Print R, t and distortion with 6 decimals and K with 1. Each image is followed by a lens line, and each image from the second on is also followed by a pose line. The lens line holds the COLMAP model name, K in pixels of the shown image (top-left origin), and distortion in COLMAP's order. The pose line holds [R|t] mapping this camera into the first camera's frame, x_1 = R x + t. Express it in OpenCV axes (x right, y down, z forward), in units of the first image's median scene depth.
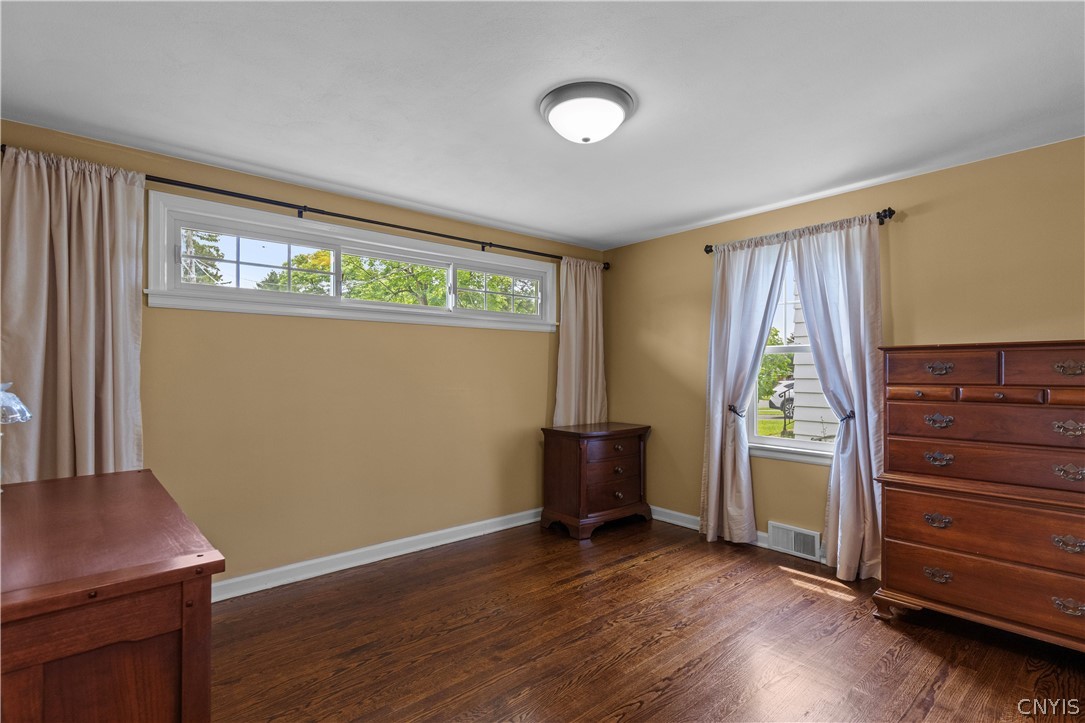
lens RADIAL K [[490.7, 0, 545.2], [0, 490.7, 367.4], [0, 0, 1]] dist [0.003754, 0.000933]
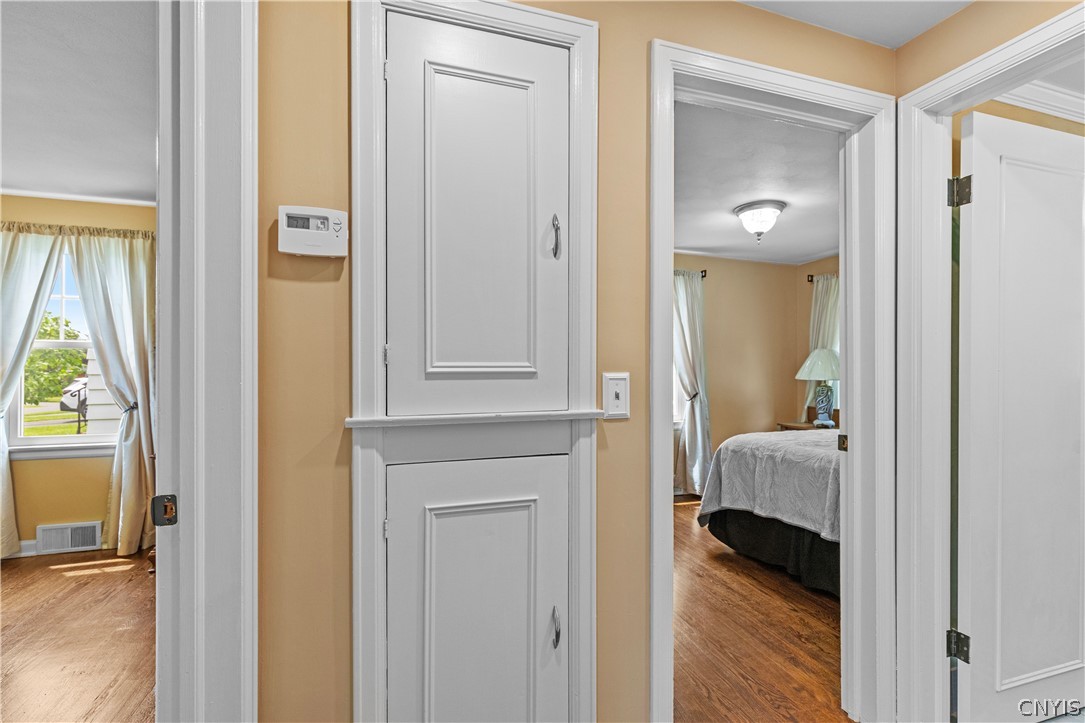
lens RADIAL K [[490.7, 0, 547.8], [0, 490.7, 364.8], [0, 0, 1]] dist [0.003754, 0.000933]
pose [[0.364280, 0.002447, 0.931286, -0.077319], [-0.005905, 0.999983, -0.000317, -0.001769], [-0.931271, -0.005384, 0.364288, -0.279380]]
